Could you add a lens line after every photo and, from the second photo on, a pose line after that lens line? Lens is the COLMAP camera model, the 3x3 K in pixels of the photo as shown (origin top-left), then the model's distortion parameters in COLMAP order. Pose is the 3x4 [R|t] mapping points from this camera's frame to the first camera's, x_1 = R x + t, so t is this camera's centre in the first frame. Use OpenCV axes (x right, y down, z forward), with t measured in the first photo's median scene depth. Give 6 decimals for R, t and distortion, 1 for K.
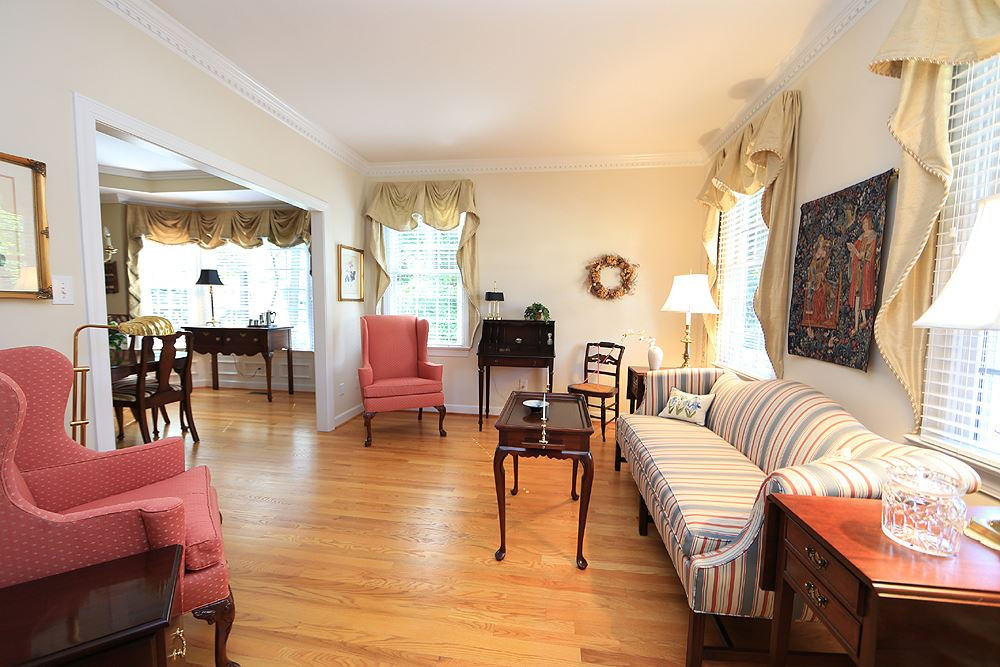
lens RADIAL K [[394.2, 0, 500.0], [0, 394.2, 333.5], [0, 0, 1]] dist [-0.008992, -0.000082]
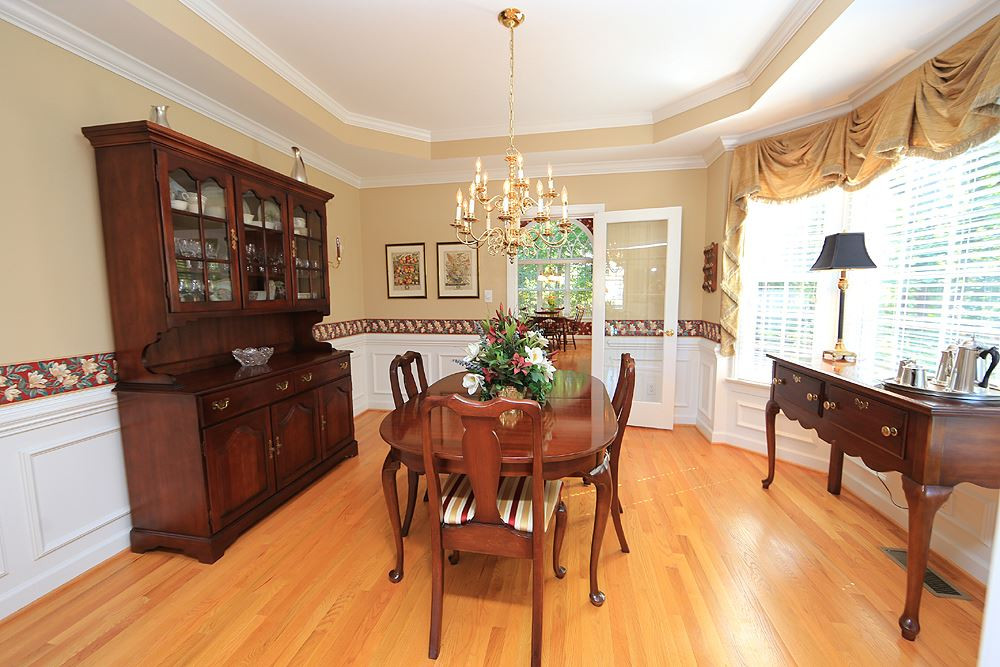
lens RADIAL K [[394.2, 0, 500.0], [0, 394.2, 333.5], [0, 0, 1]] dist [-0.008992, -0.000082]
pose [[-0.038347, 0.086155, -0.995544, -0.275642], [-0.076618, 0.993090, 0.088893, -0.060957], [0.996323, 0.079685, -0.031481, 0.634653]]
